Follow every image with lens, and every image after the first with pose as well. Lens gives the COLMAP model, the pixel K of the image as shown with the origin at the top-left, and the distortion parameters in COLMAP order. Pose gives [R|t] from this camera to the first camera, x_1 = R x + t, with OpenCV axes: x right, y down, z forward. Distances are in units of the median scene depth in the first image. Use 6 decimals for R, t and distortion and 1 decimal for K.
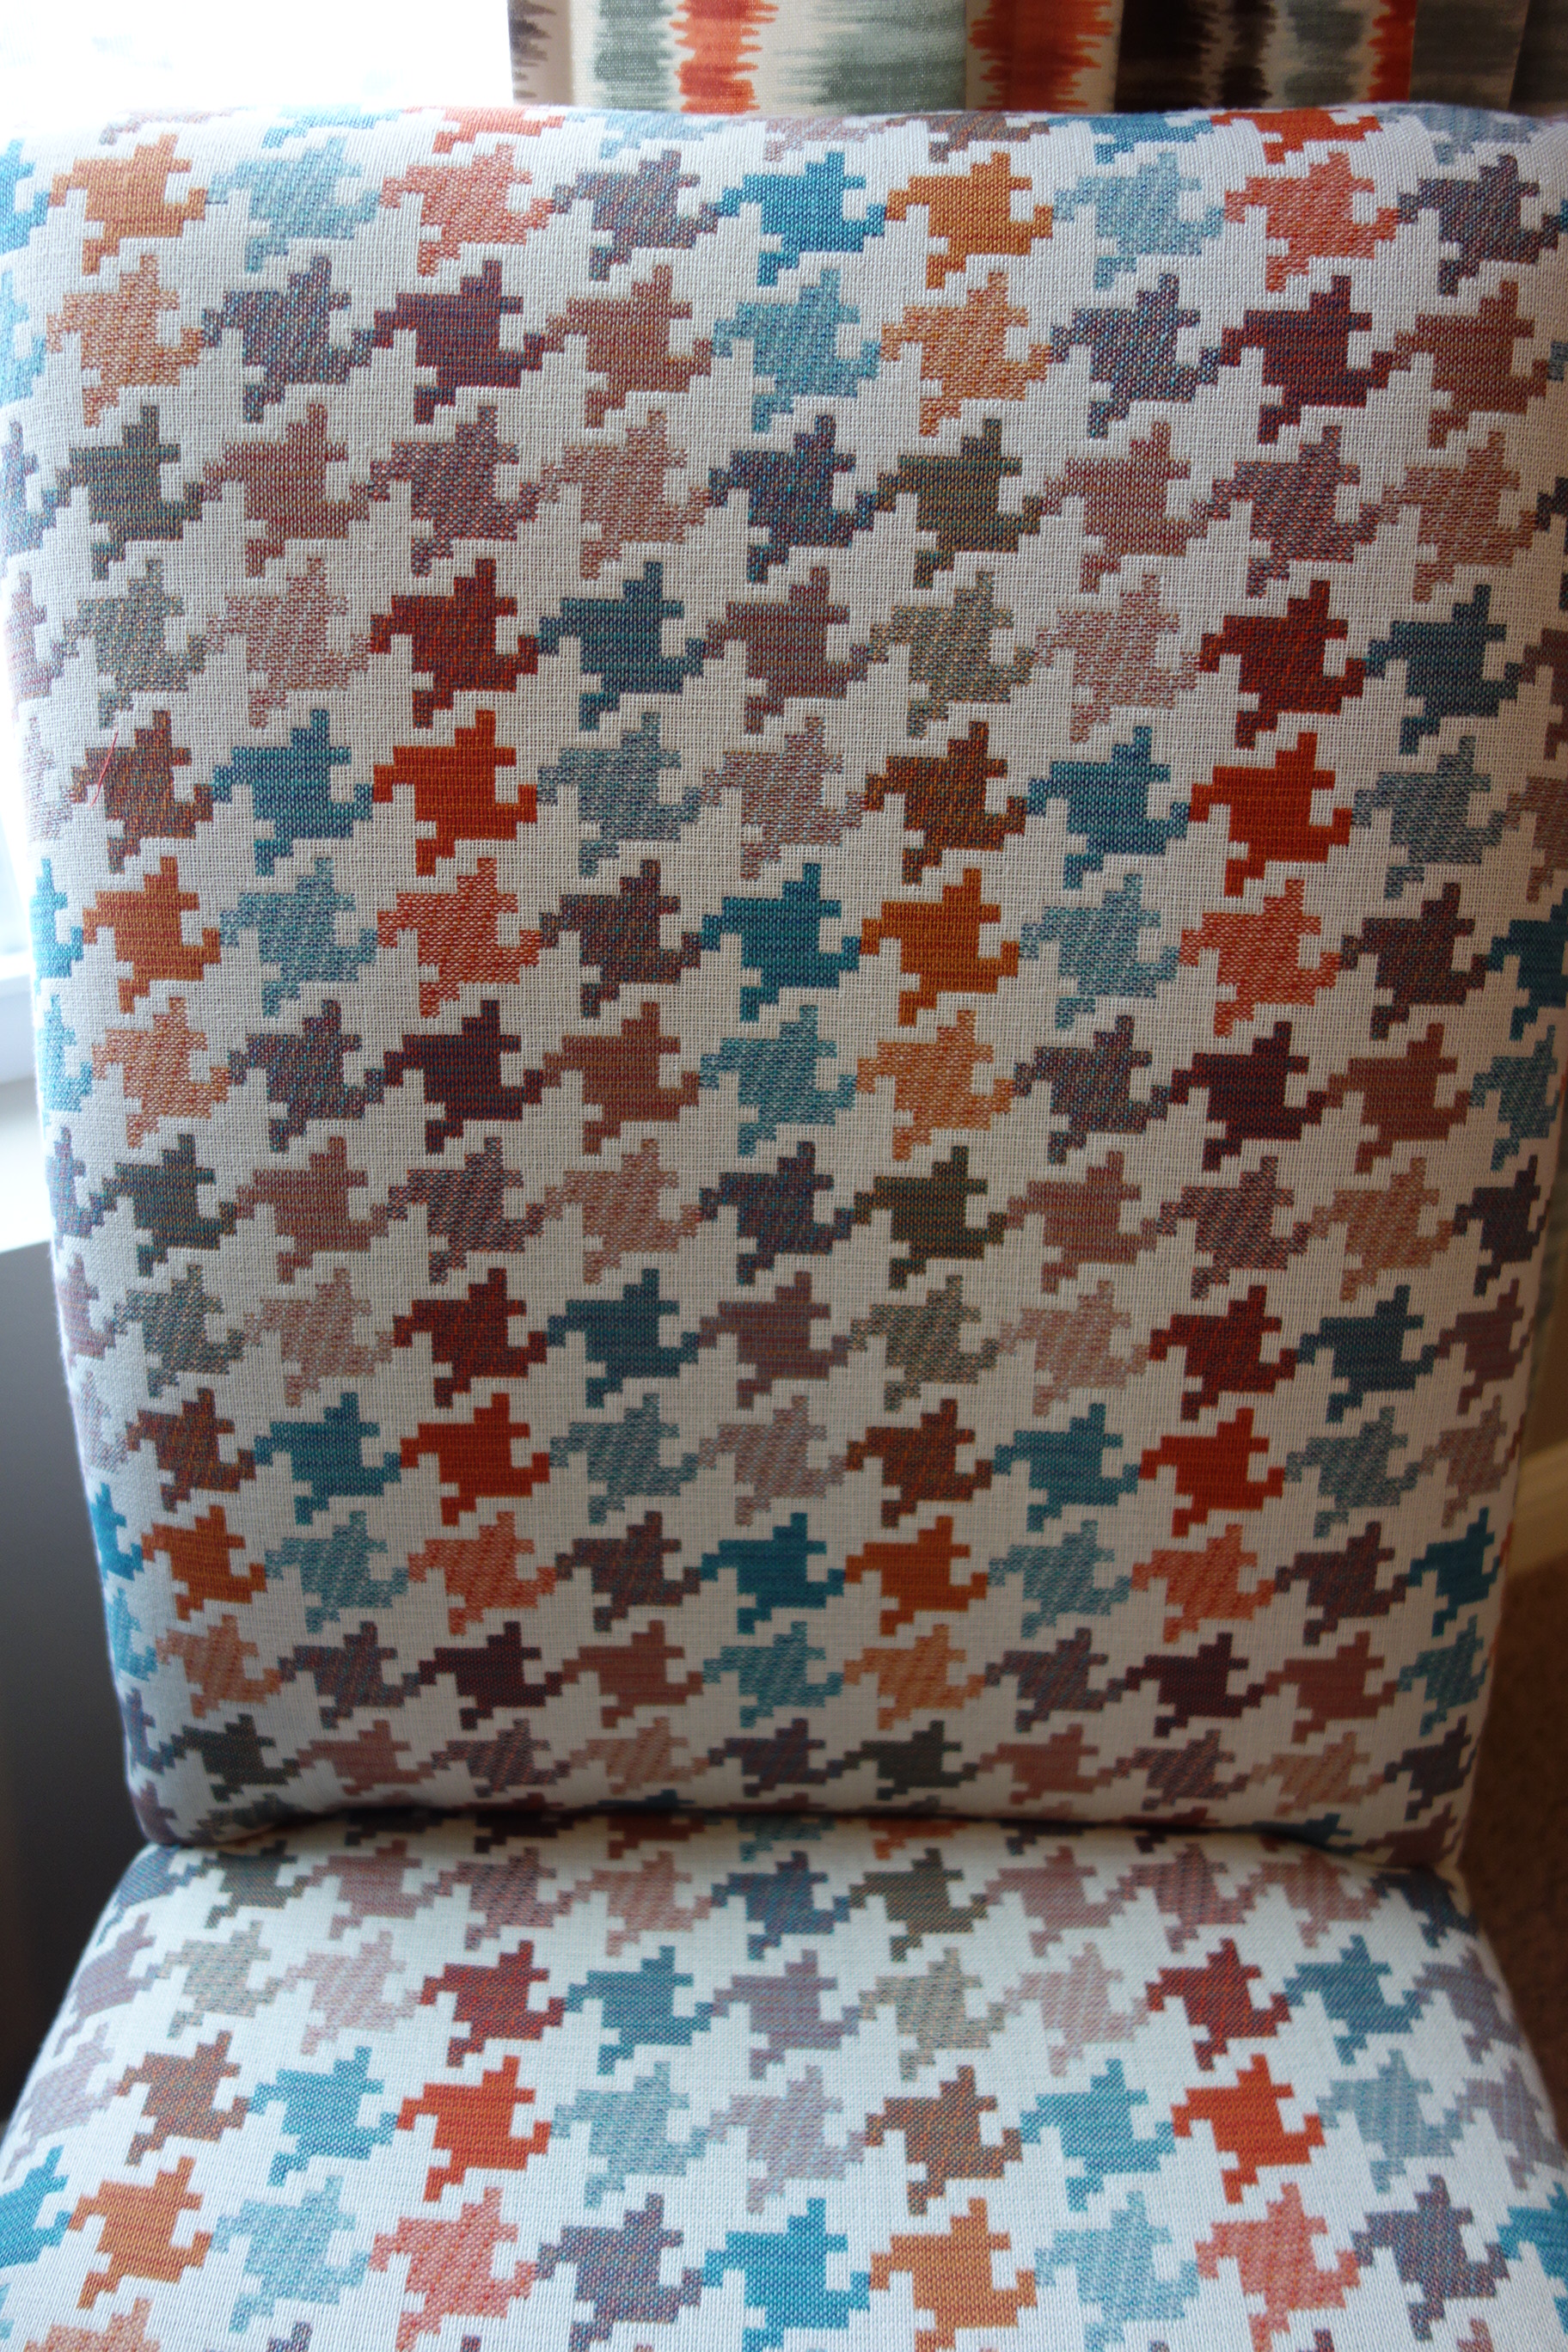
lens RADIAL K [[1855.0, 0, 782.0], [0, 1855.0, 1168.1], [0, 0, 1]] dist [0.008259, -0.004998]
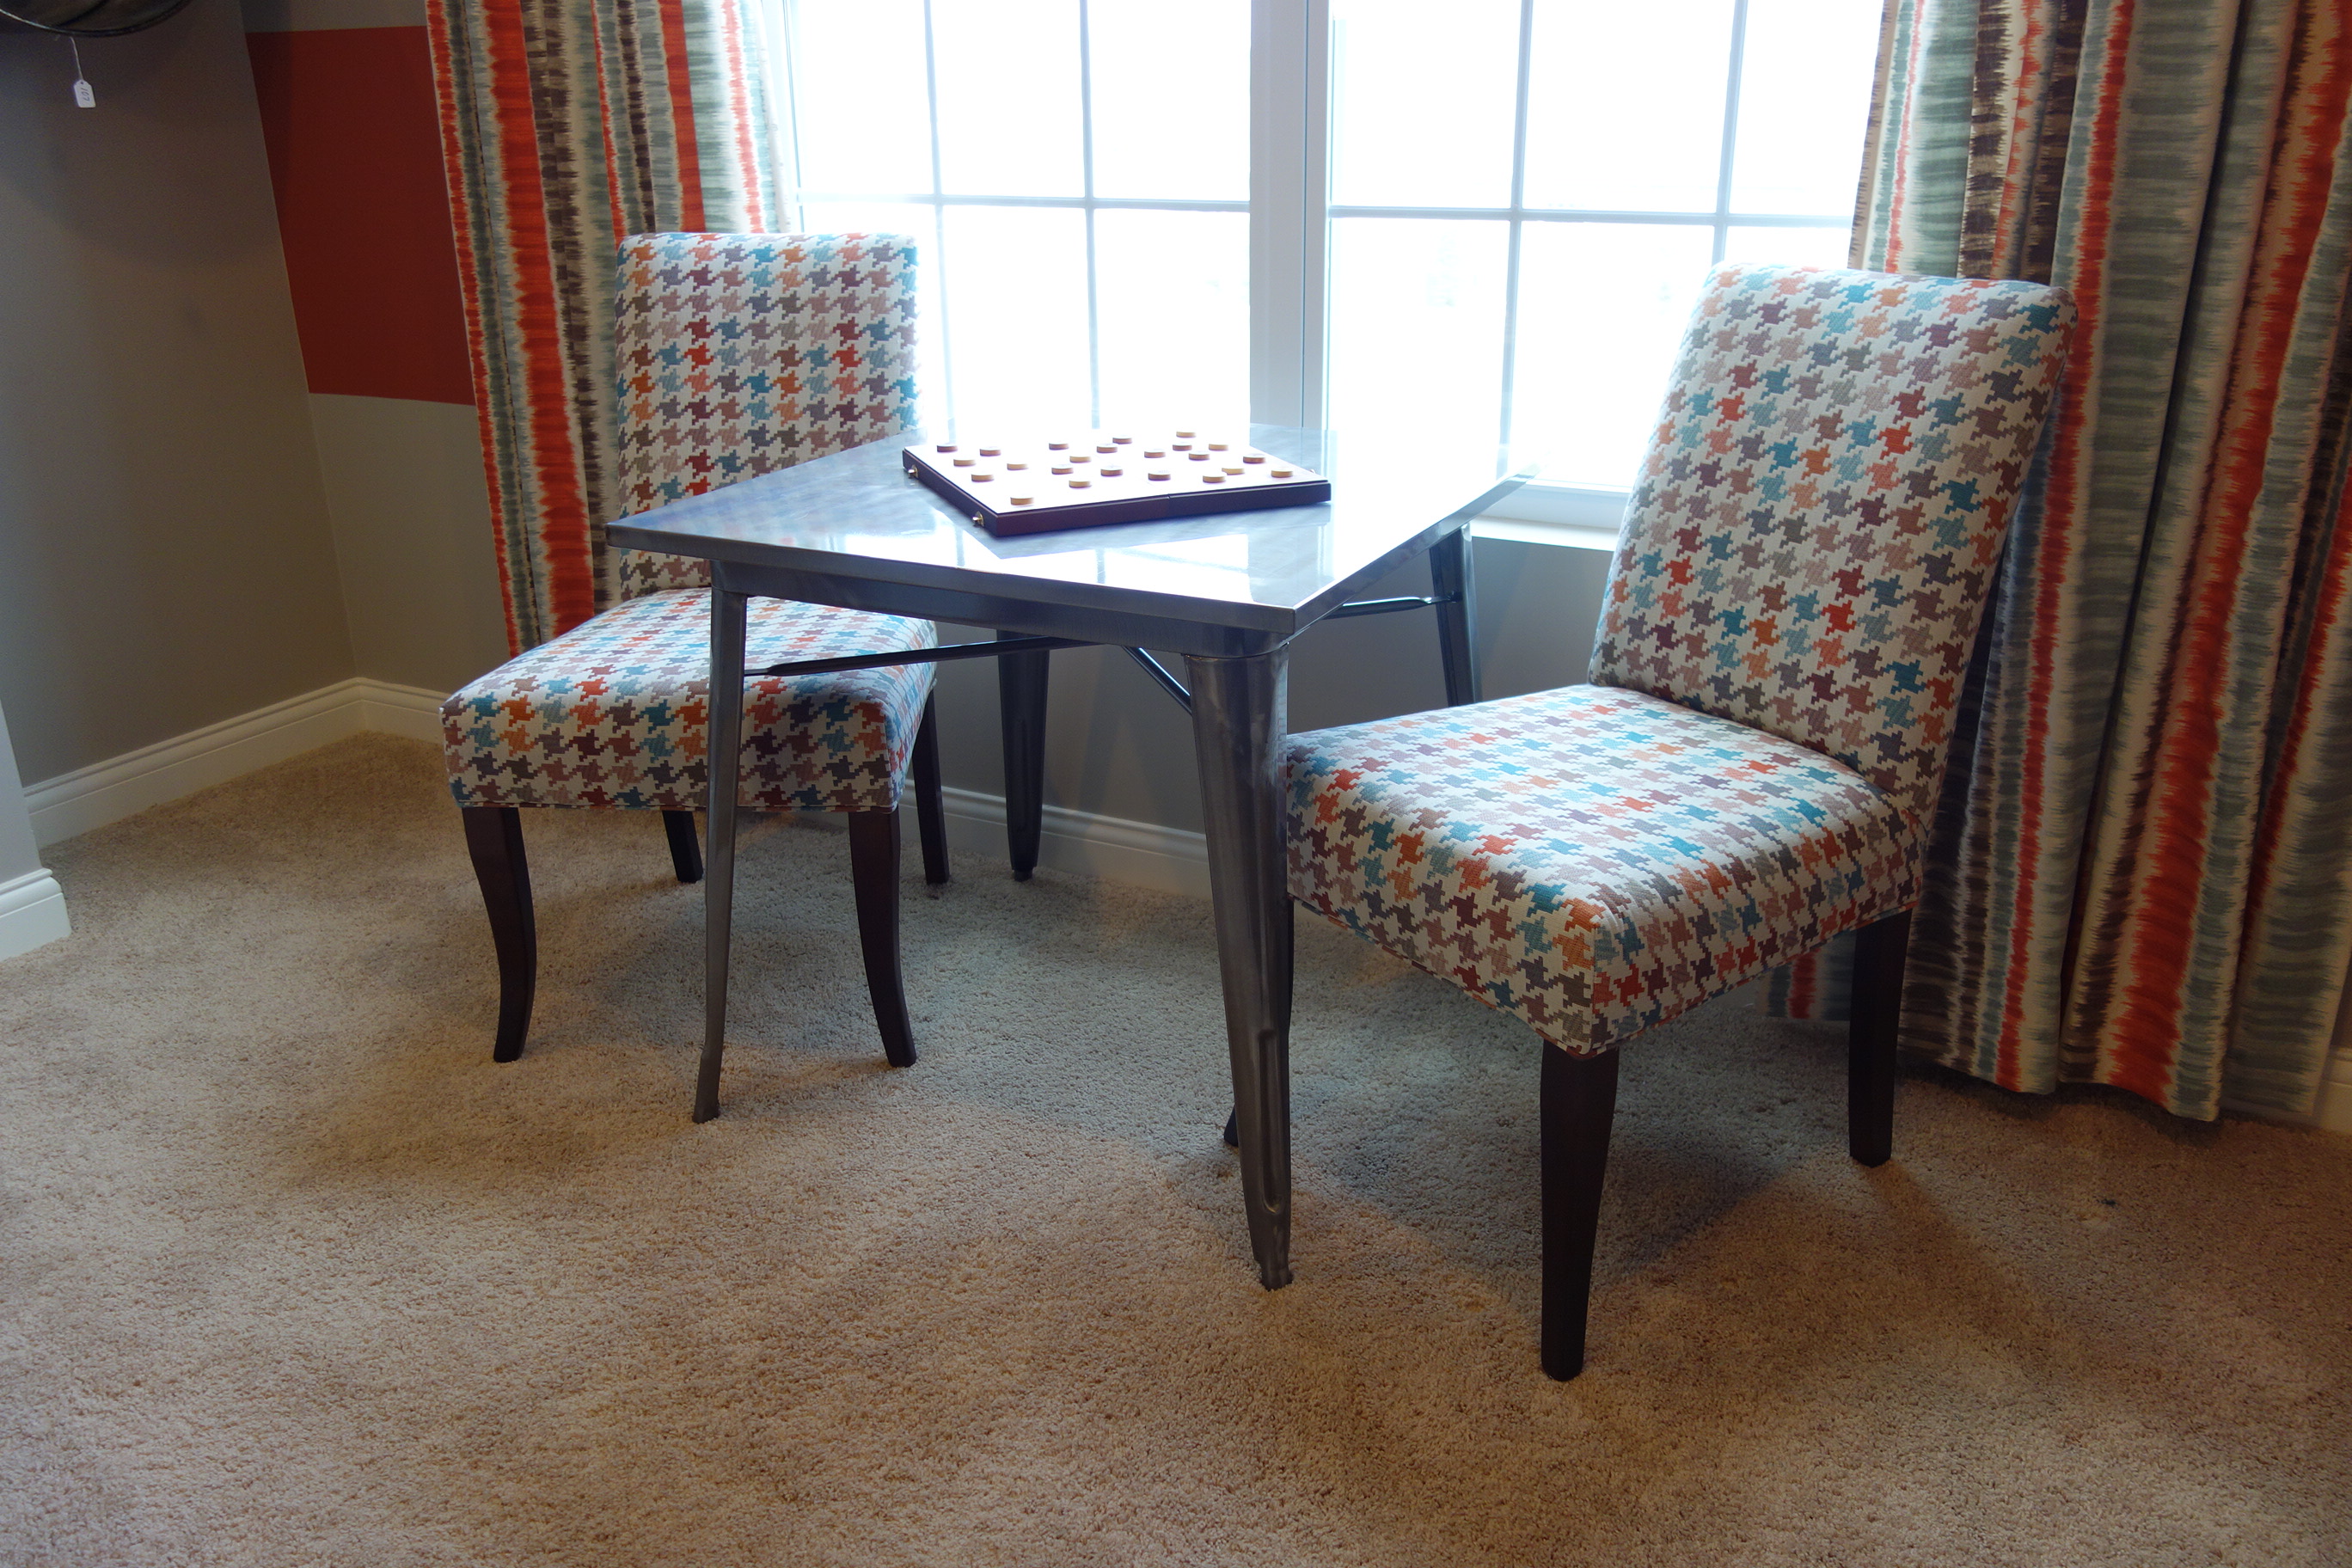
lens RADIAL K [[1855.0, 0, 1177.4], [0, 1855.0, 781.4], [0, 0, 1]] dist [0.008259, -0.004998]
pose [[0.572729, 0.280040, -0.770428, 2.522576], [-0.439298, 0.898342, -0.000035, 1.081263], [0.692098, 0.338467, 0.637527, -2.225392]]
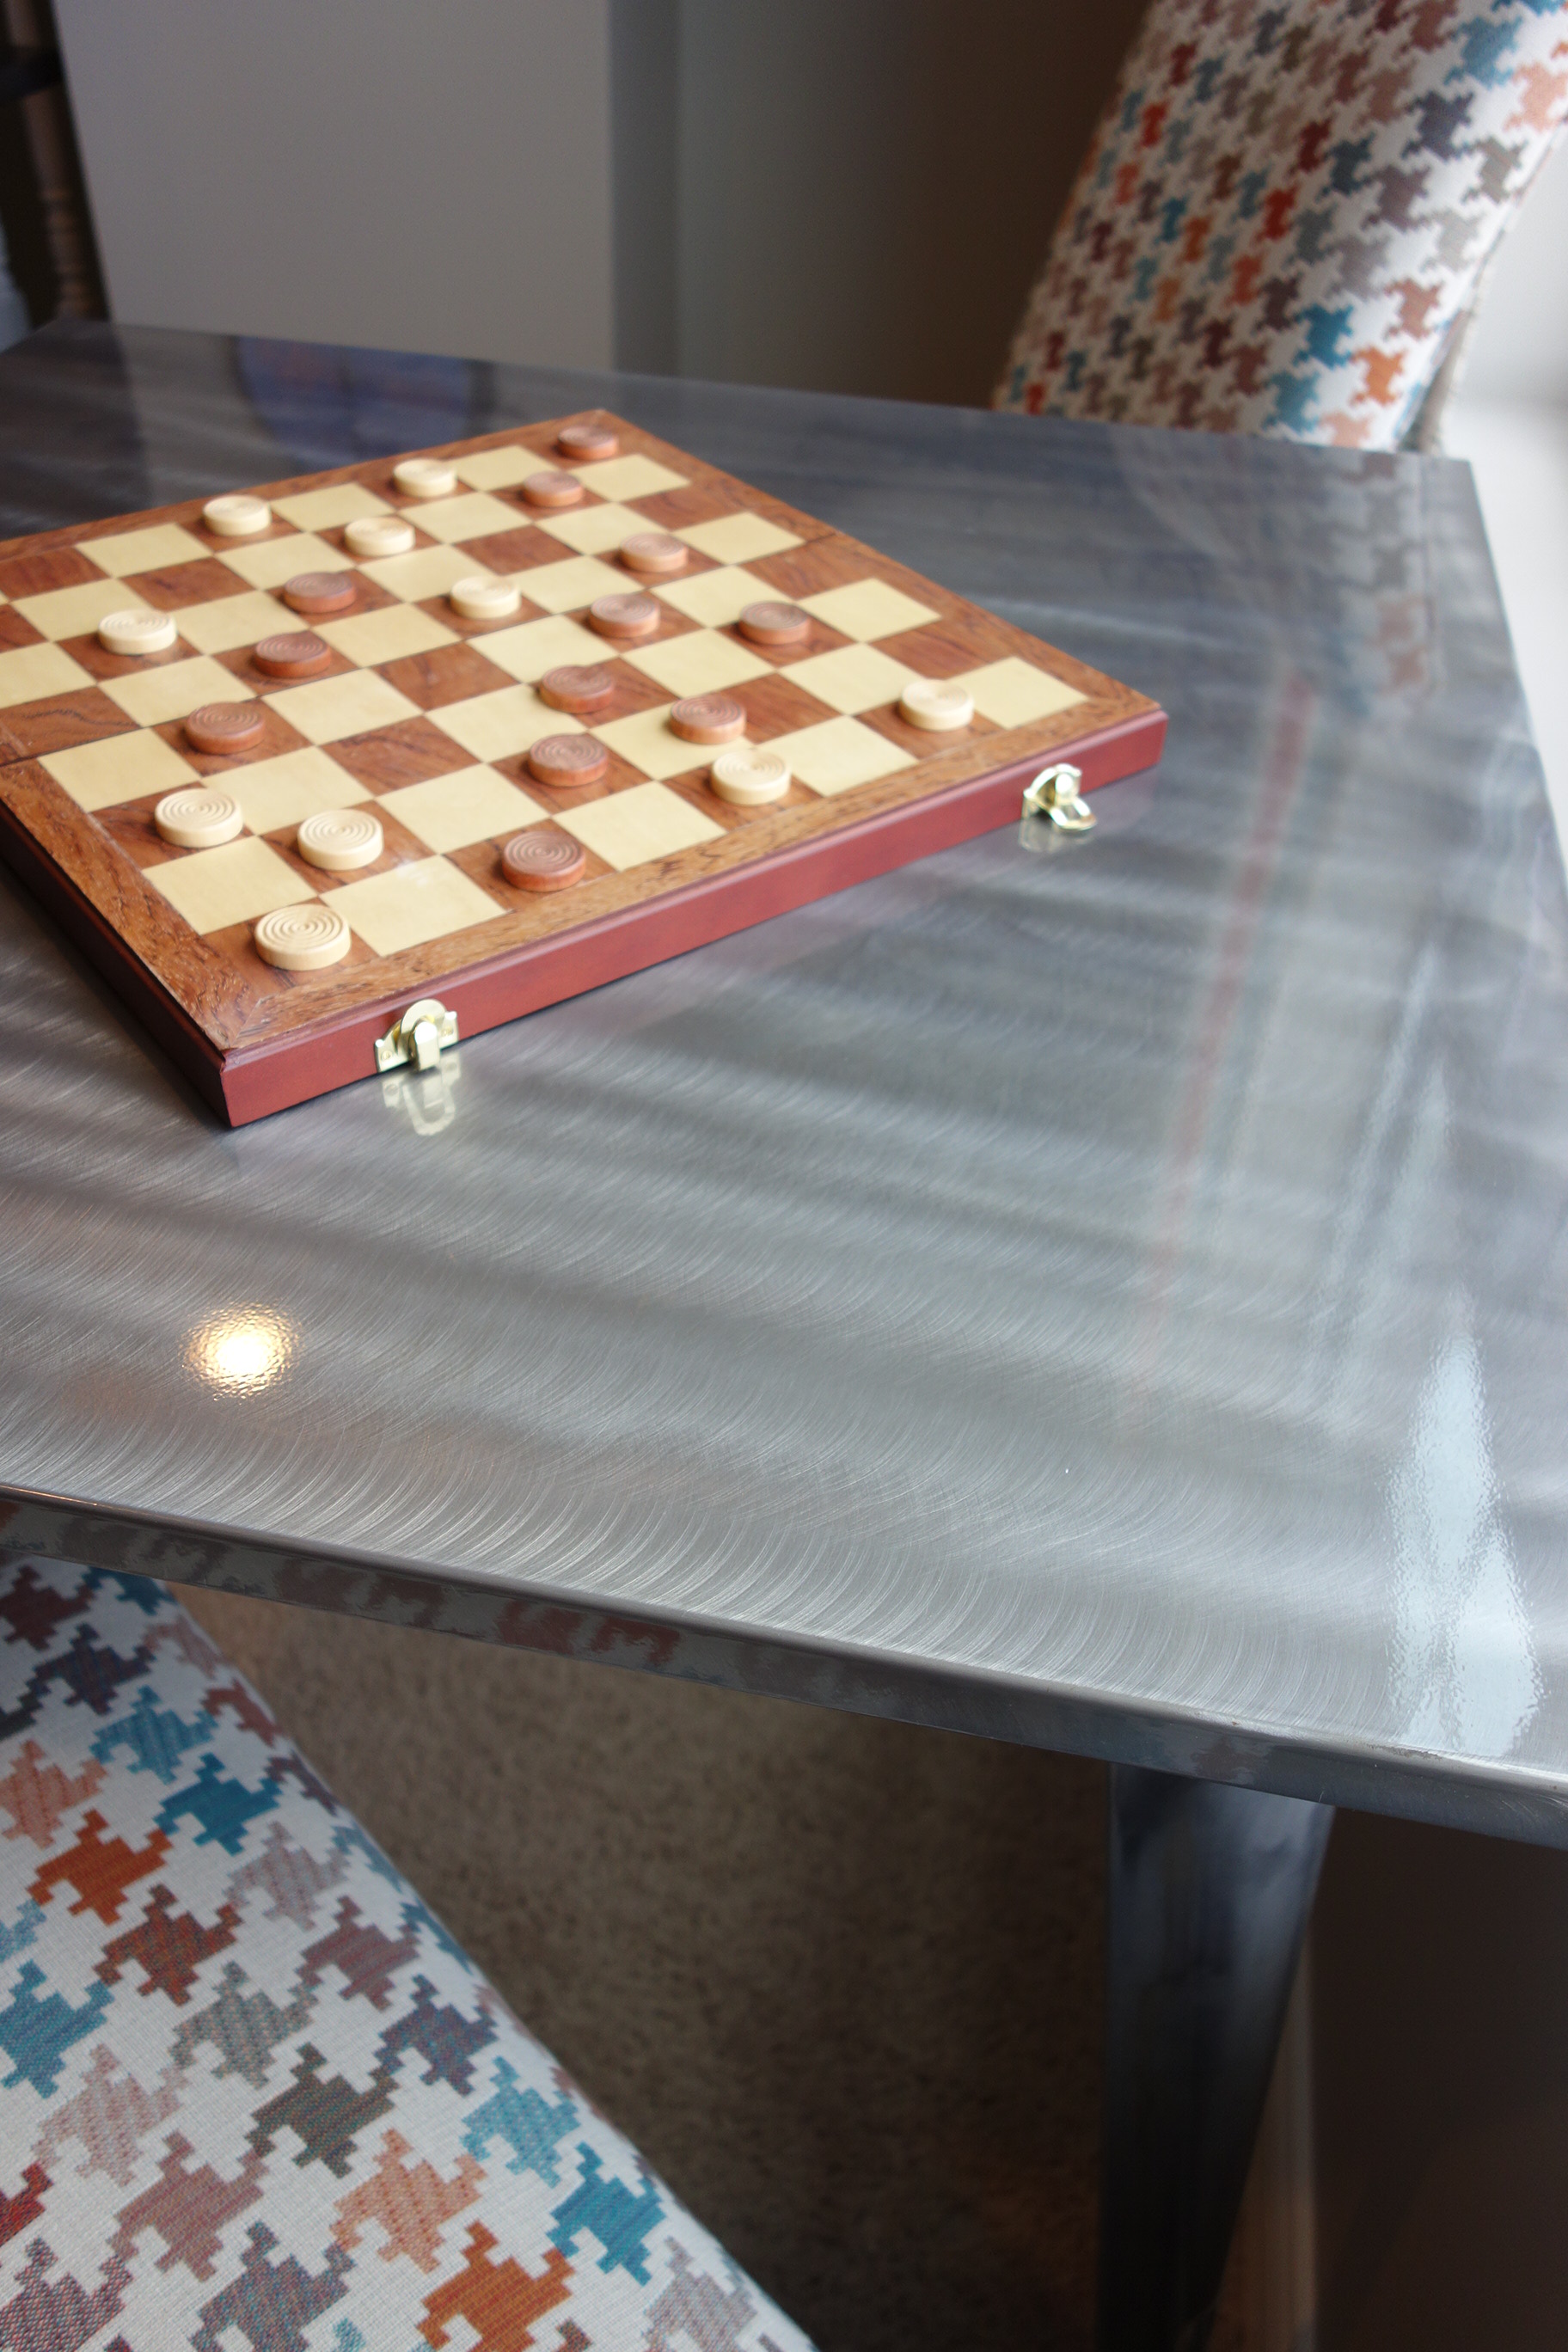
lens RADIAL K [[1855.0, 0, 777.0], [0, 1855.0, 1173.3], [0, 0, 1]] dist [0.008259, -0.004998]
pose [[-0.634566, 0.478675, -0.606792, -0.104850], [-0.465416, 0.390126, 0.794474, -0.582341], [0.617020, 0.786557, -0.024778, 0.604527]]
